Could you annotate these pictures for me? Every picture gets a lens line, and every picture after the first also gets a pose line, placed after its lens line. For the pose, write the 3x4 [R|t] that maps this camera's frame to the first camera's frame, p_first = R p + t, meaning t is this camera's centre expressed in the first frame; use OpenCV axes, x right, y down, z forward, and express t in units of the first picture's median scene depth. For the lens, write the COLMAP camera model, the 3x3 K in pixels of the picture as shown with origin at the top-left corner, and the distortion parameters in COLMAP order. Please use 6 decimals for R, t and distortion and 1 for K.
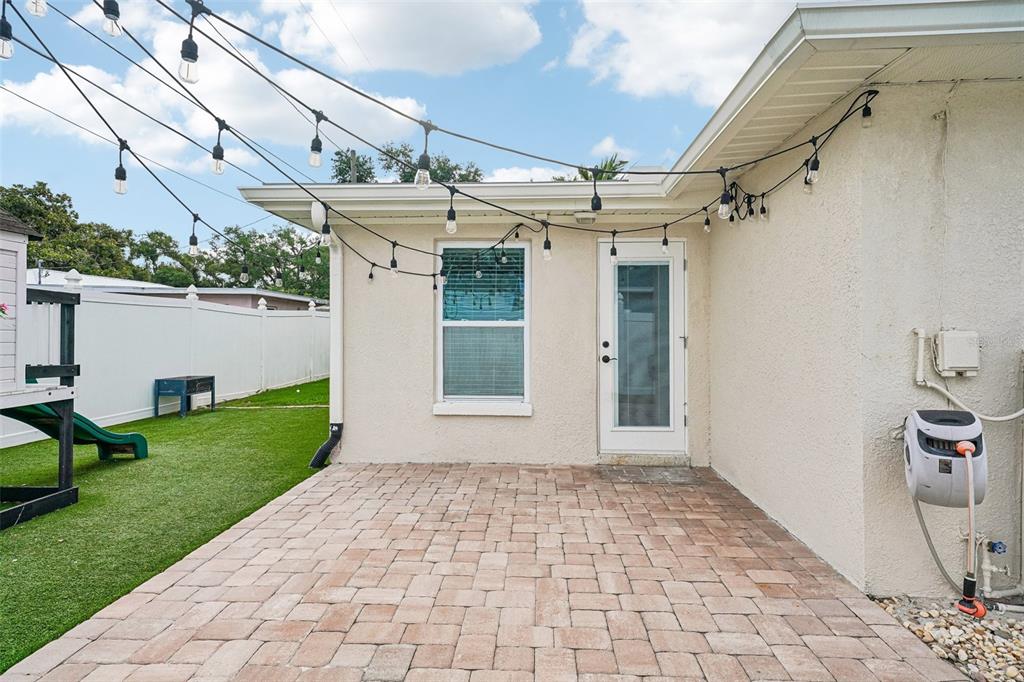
lens RADIAL K [[541.1, 0, 510.9], [0, 541.1, 336.6], [0, 0, 1]] dist [0.009724, 0.000030]
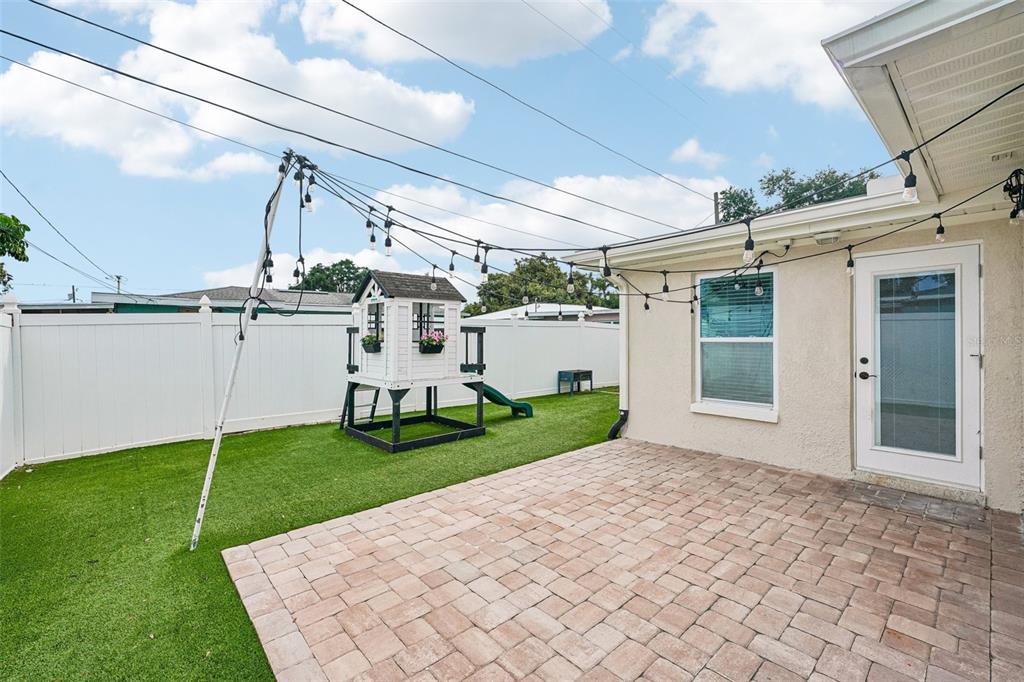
lens RADIAL K [[421.3, 0, 529.7], [0, 421.3, 343.0], [0, 0, 1]] dist [-0.000990, 0.000393]
pose [[0.722651, 0.002908, -0.691207, 0.262196], [0.002241, 0.999976, 0.006551, -0.023779], [0.691209, -0.006283, 0.722627, 0.024930]]
